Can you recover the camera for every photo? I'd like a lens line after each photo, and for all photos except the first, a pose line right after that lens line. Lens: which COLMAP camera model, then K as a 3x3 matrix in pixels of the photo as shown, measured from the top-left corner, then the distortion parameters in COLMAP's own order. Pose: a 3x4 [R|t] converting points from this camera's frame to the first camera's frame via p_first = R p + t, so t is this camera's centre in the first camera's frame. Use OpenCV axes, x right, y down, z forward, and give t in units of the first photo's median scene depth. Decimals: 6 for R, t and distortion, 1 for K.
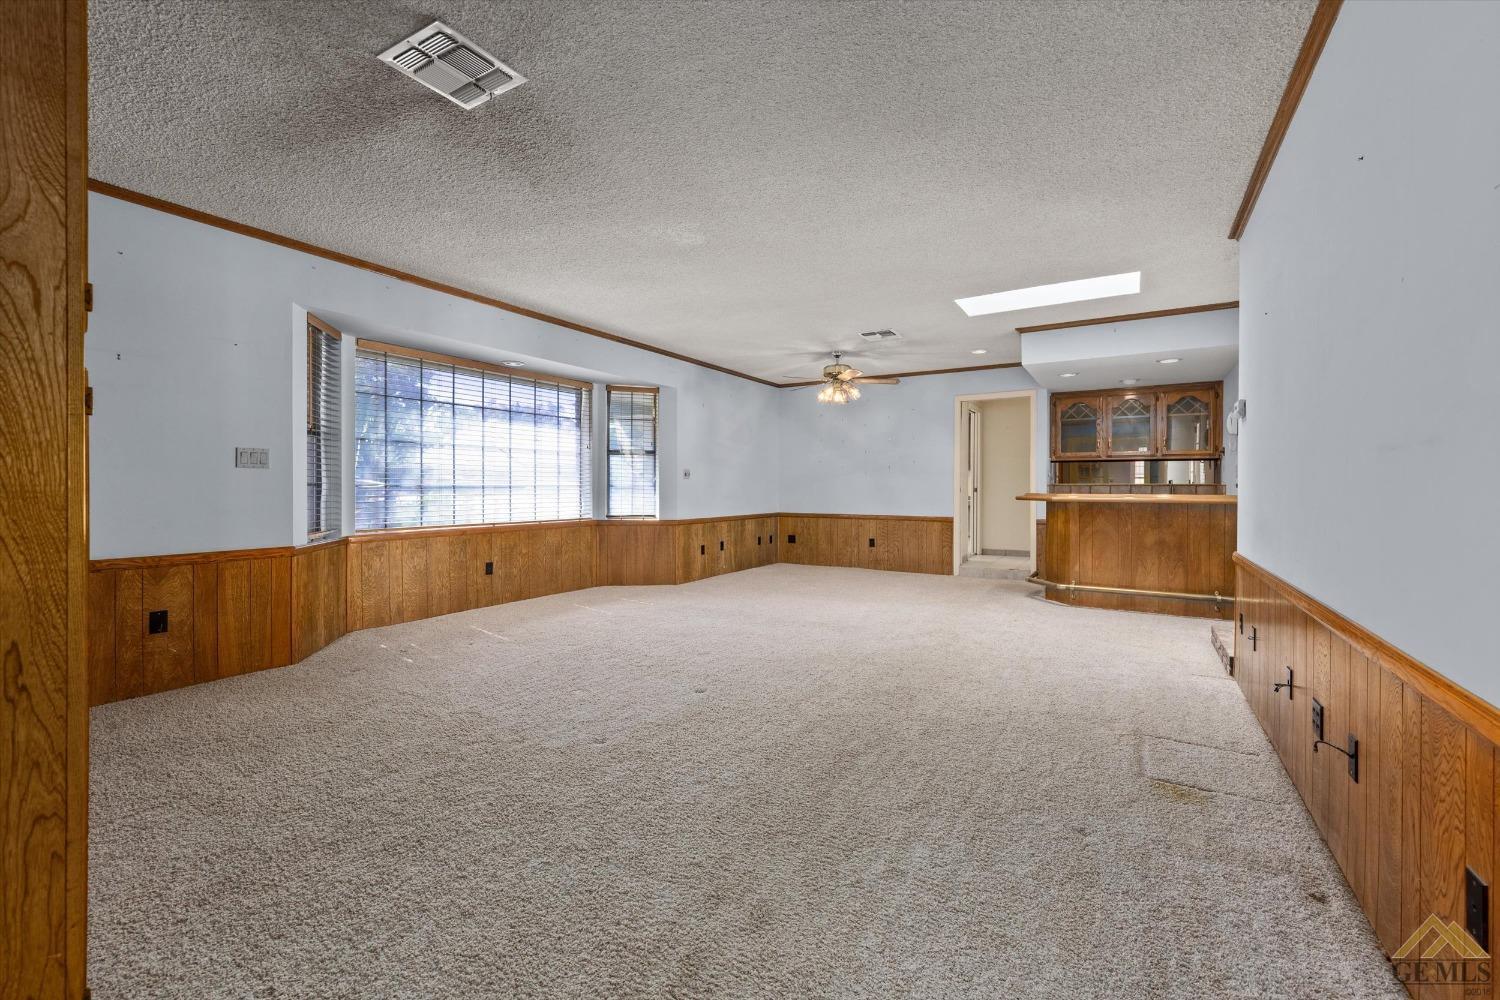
lens RADIAL K [[669.0, 0, 751.7], [0, 669.0, 493.5], [0, 0, 1]] dist [0.007810, 0.000339]
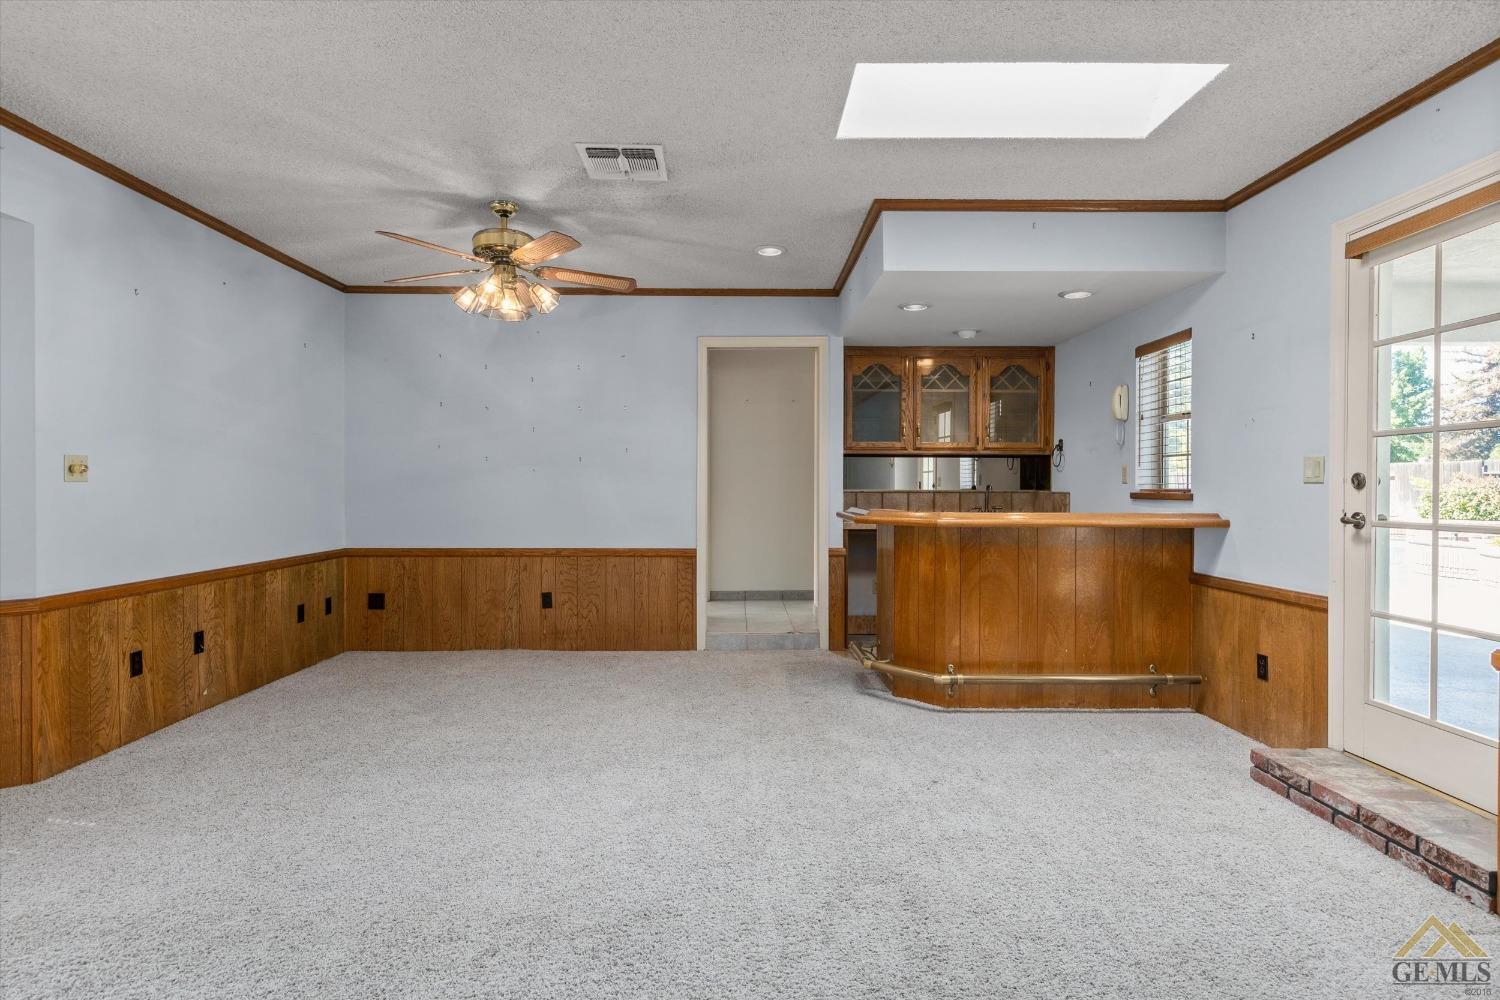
lens RADIAL K [[750.7, 0, 742.5], [0, 750.7, 492.0], [0, 0, 1]] dist [0.006650, 0.000864]
pose [[0.846895, -0.005961, 0.531726, -0.007149], [0.005193, 0.999982, 0.002940, -0.015128], [-0.531734, 0.000272, 0.846911, 0.443482]]
